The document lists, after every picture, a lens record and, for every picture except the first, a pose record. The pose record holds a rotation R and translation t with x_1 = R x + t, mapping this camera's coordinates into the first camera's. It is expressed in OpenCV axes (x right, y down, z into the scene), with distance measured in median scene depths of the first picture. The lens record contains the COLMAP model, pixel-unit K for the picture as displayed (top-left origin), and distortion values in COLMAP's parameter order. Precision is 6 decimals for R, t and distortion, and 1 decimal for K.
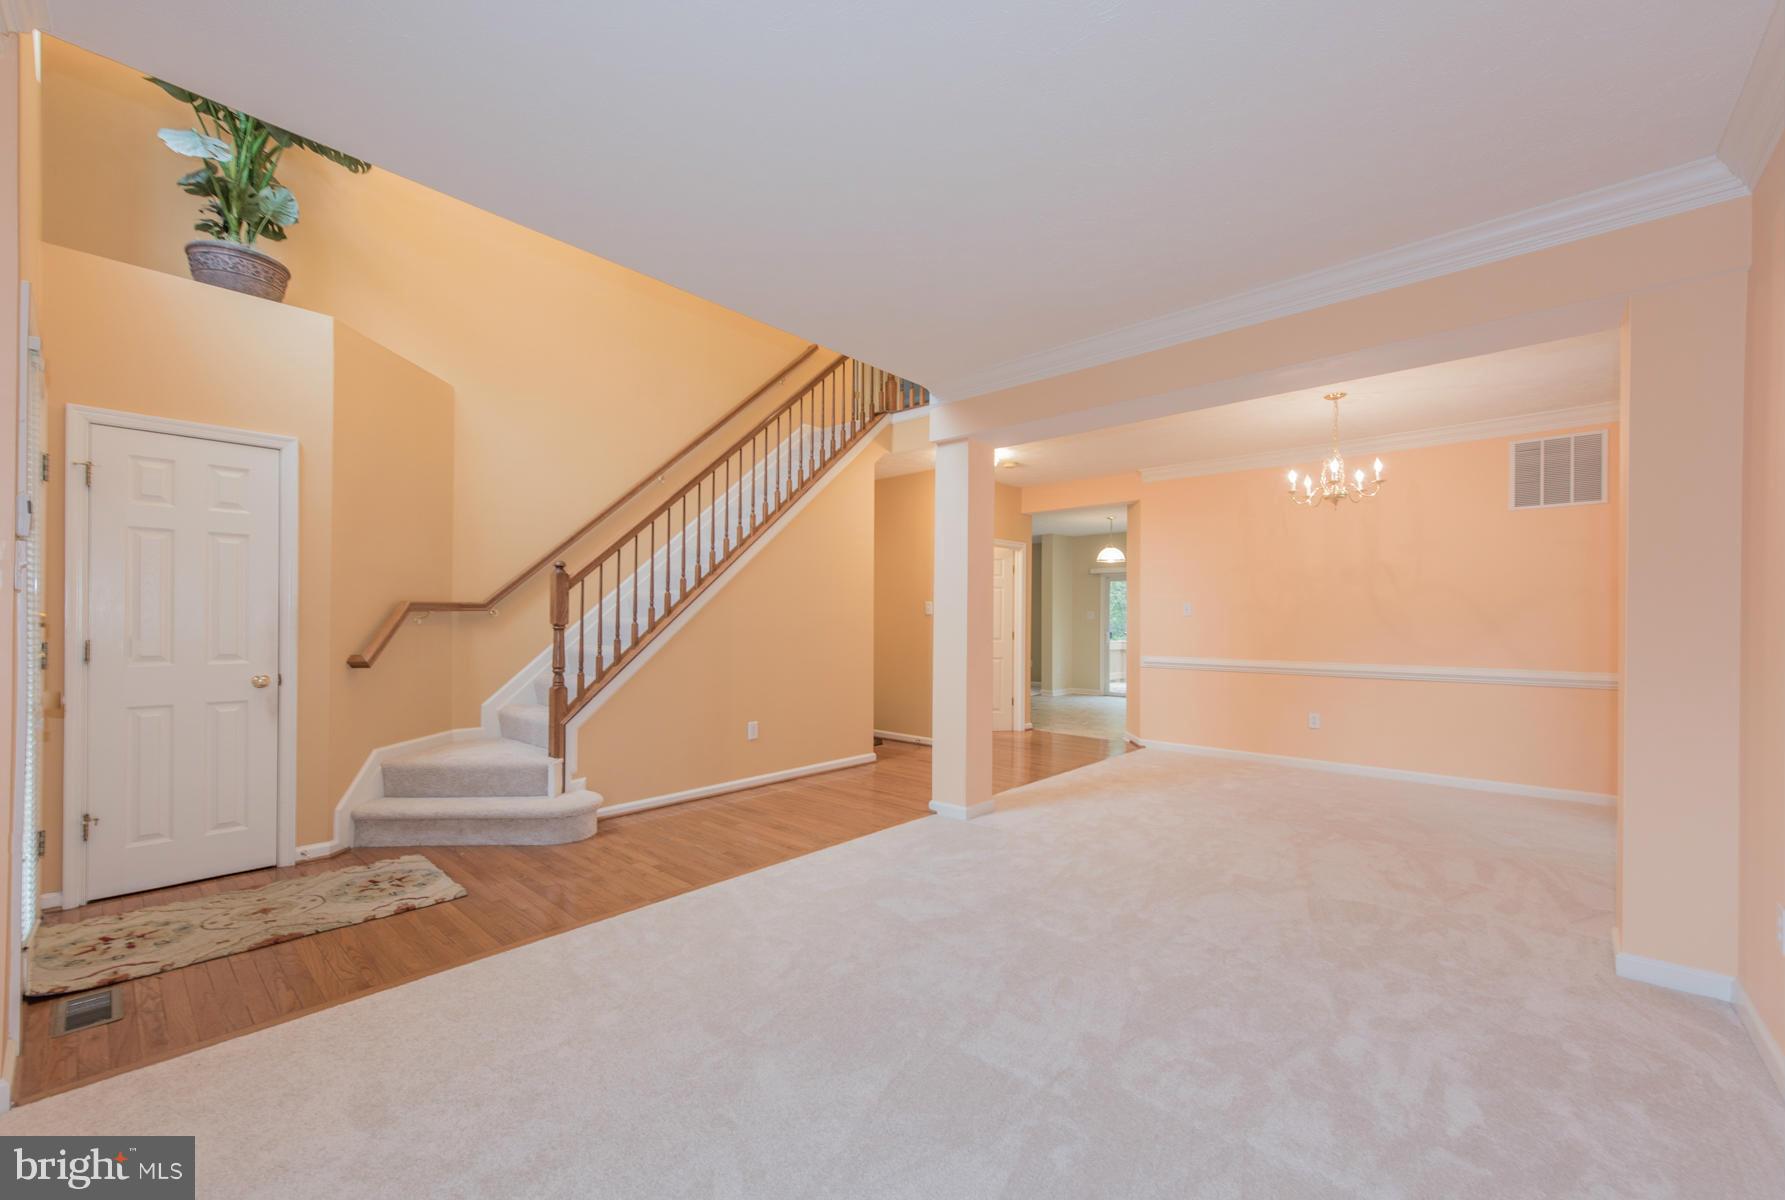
lens RADIAL K [[703.6, 0, 897.1], [0, 703.6, 620.6], [0, 0, 1]] dist [0.011921, -0.000212]
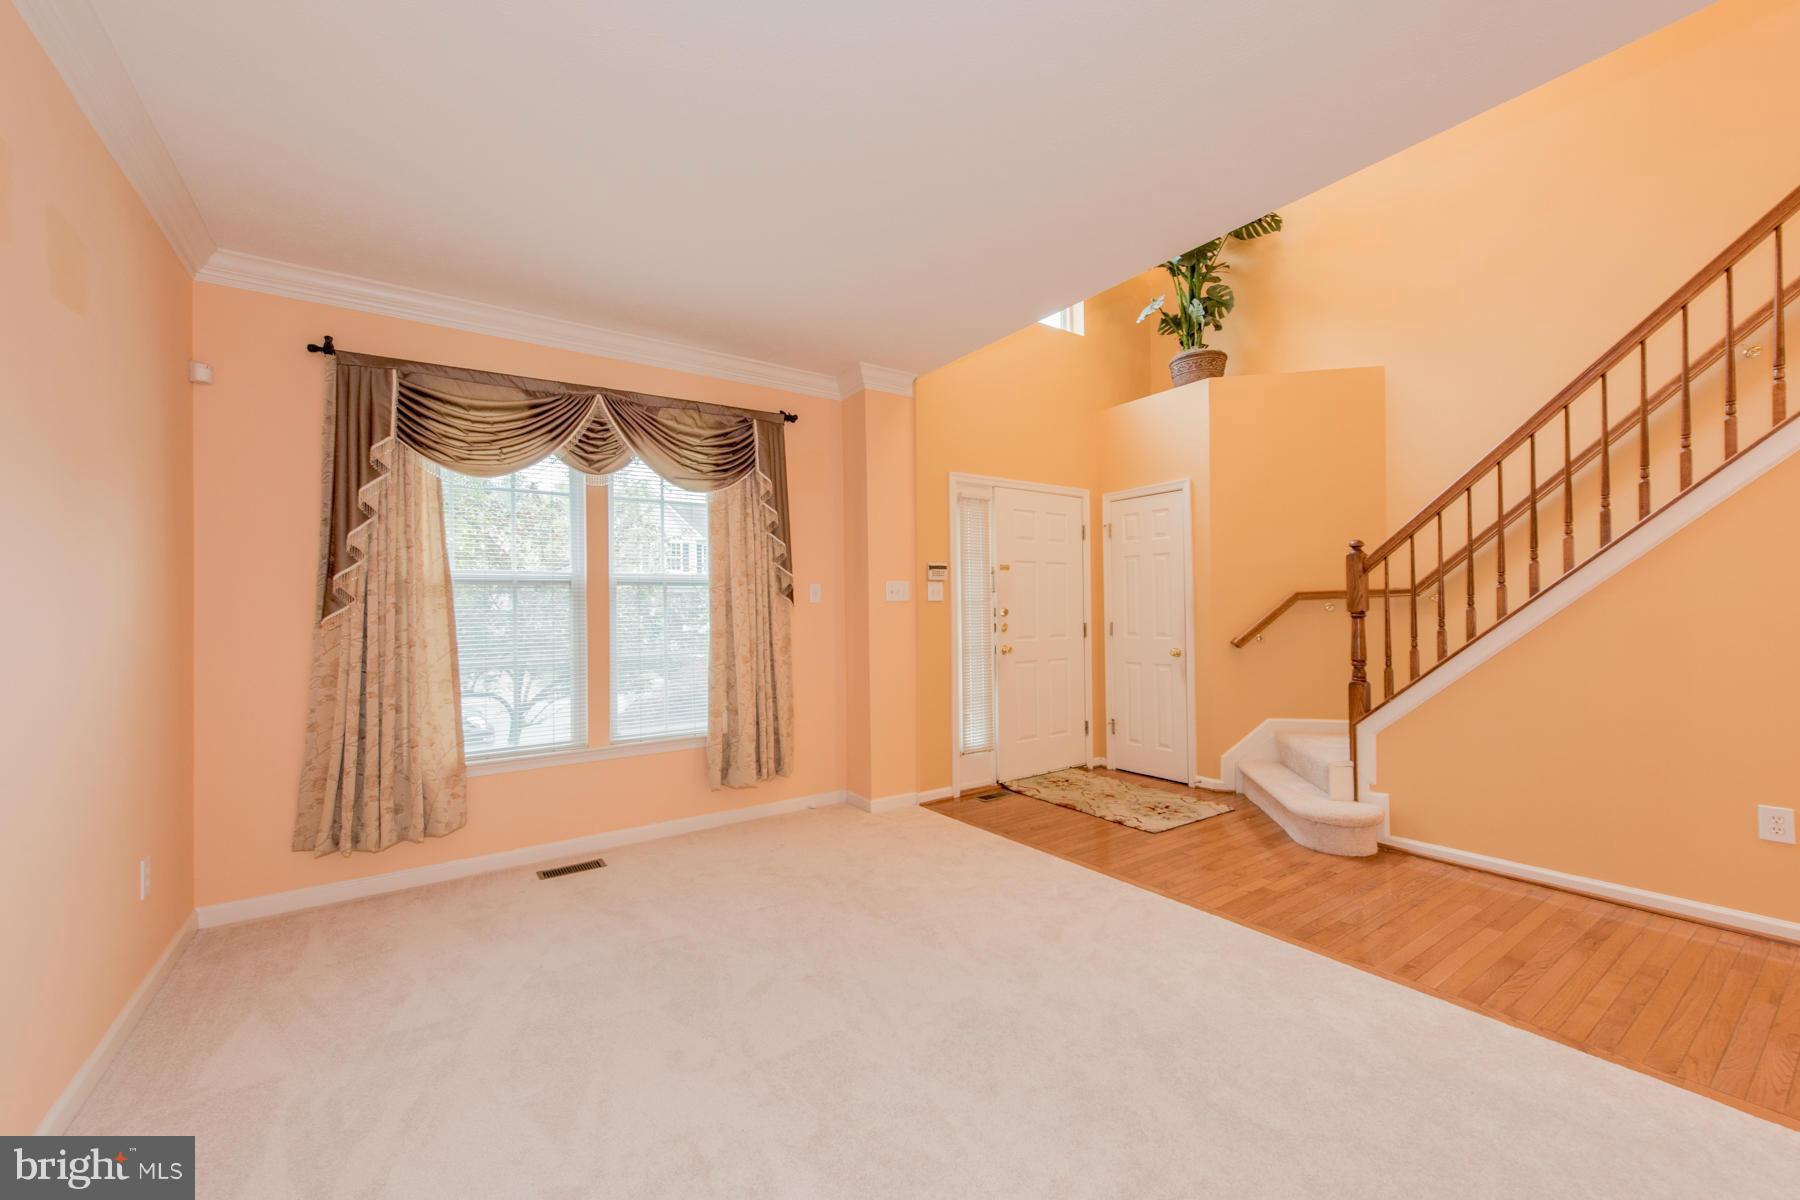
lens RADIAL K [[707.7, 0, 904.2], [0, 707.7, 602.7], [0, 0, 1]] dist [0.020226, -0.006442]
pose [[-0.231772, -0.014054, -0.972669, 0.526495], [0.016795, 0.999689, -0.018447, 0.001419], [0.972625, -0.020611, -0.231464, 0.651157]]
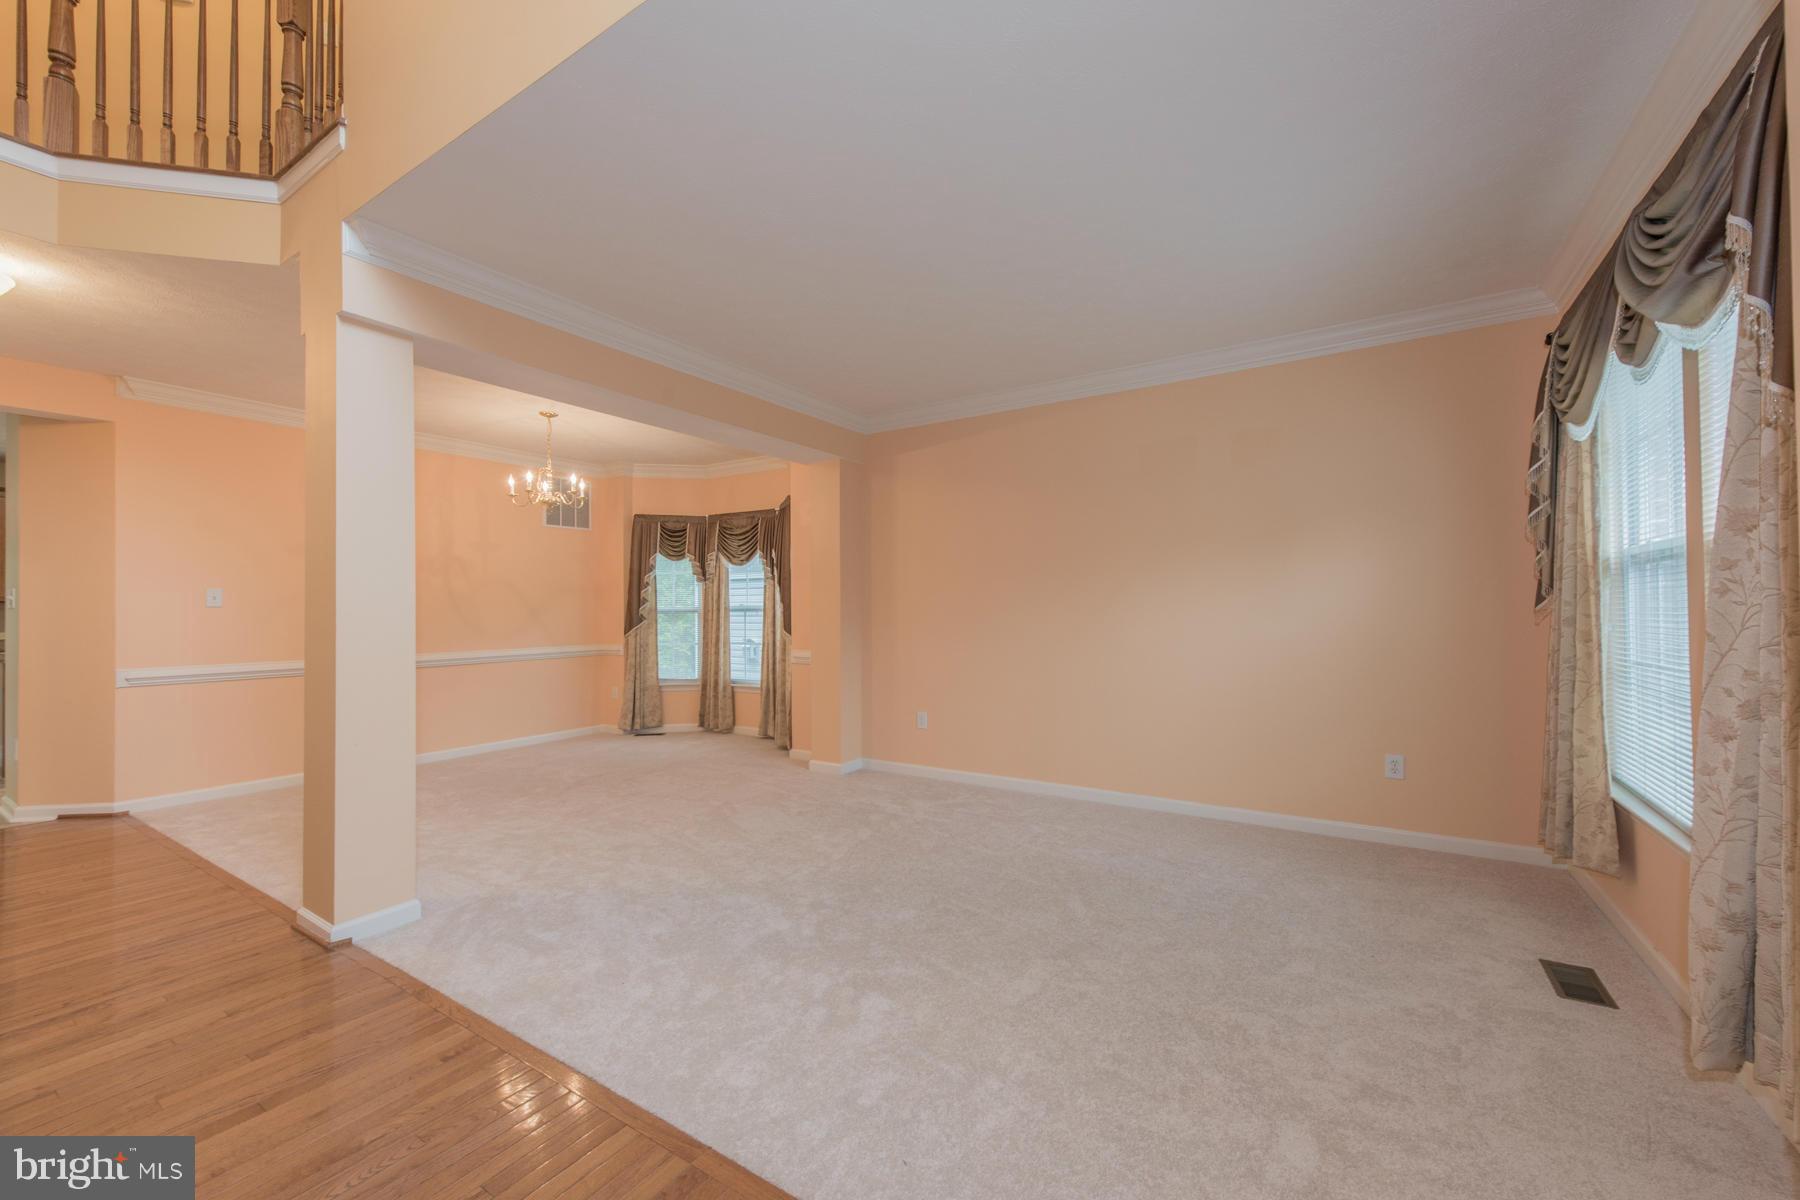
lens RADIAL K [[707.7, 0, 904.2], [0, 707.7, 602.7], [0, 0, 1]] dist [0.020226, -0.006442]
pose [[-0.152459, 0.005195, 0.988296, -0.658653], [0.004124, 0.999981, -0.004620, -0.006962], [-0.988301, 0.003372, -0.152477, 0.681244]]
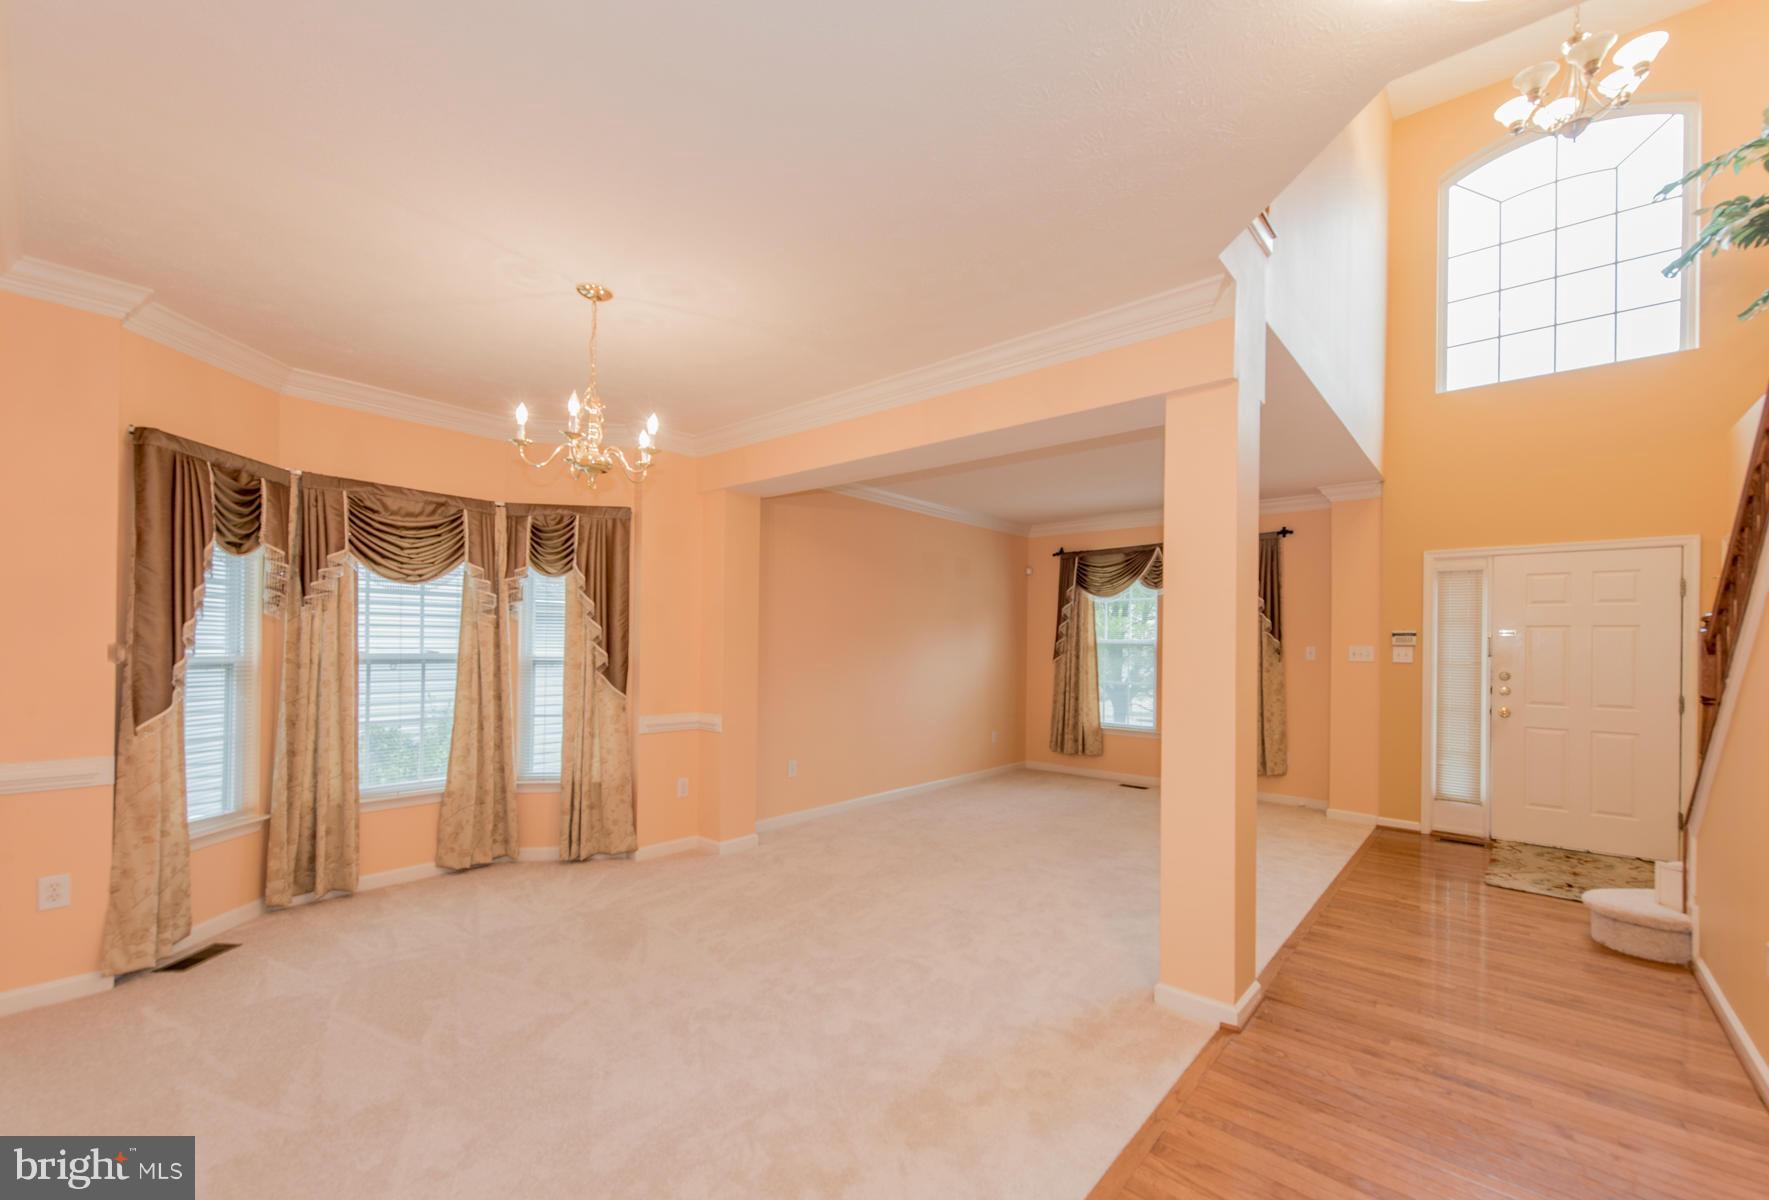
lens RADIAL K [[713.5, 0, 879.5], [0, 713.5, 640.5], [0, 0, 1]] dist [0.002529, -0.000339]
pose [[-0.999806, -0.019557, 0.002482, 0.413358], [-0.019577, 0.999775, -0.008207, -0.031592], [-0.002321, -0.008254, -0.999963, 1.765486]]
